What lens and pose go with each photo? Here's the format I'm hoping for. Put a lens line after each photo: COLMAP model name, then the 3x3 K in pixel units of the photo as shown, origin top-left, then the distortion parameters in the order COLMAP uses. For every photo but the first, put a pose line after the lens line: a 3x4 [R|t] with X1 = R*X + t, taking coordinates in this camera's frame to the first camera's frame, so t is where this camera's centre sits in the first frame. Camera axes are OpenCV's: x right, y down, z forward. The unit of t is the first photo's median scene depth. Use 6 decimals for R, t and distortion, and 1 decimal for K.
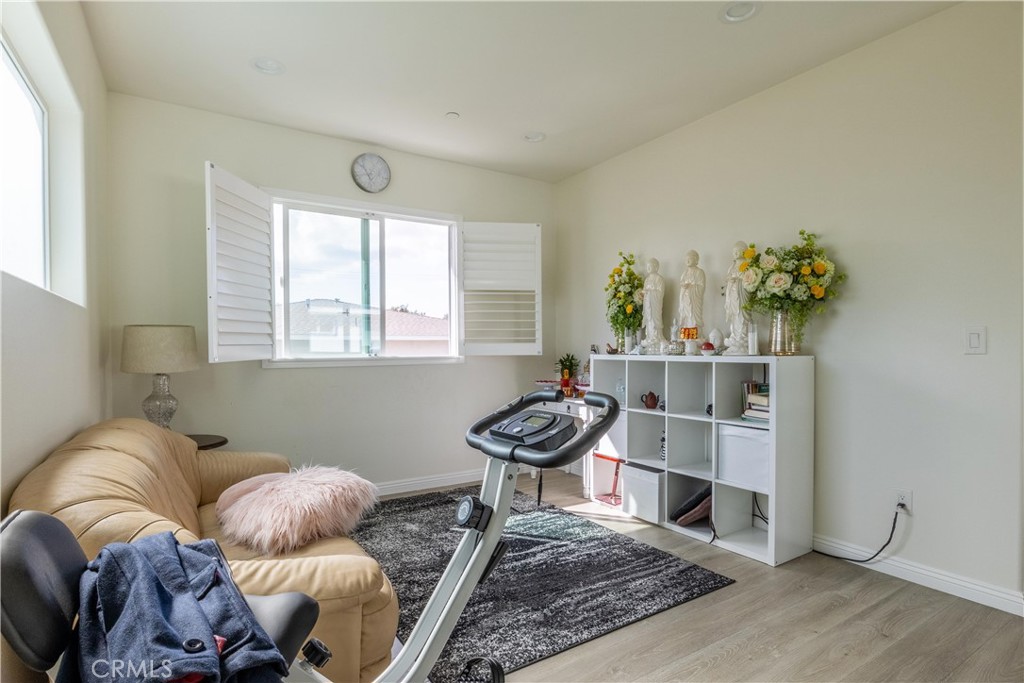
lens RADIAL K [[525.5, 0, 514.7], [0, 525.5, 347.5], [0, 0, 1]] dist [-0.001241, -0.000281]
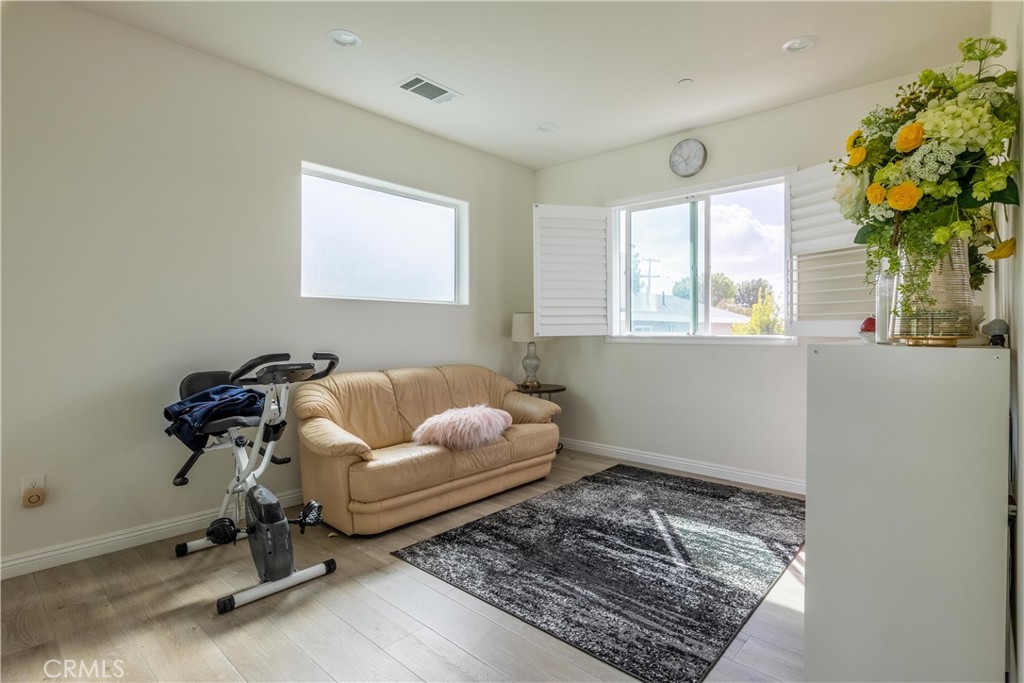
lens RADIAL K [[509.8, 0, 511.4], [0, 509.8, 320.4], [0, 0, 1]] dist [-0.002559, -0.000440]
pose [[0.261347, -0.010401, -0.965189, 0.775706], [-0.000506, 0.999940, -0.010912, -0.000333], [0.965245, 0.003341, 0.261326, 0.521293]]
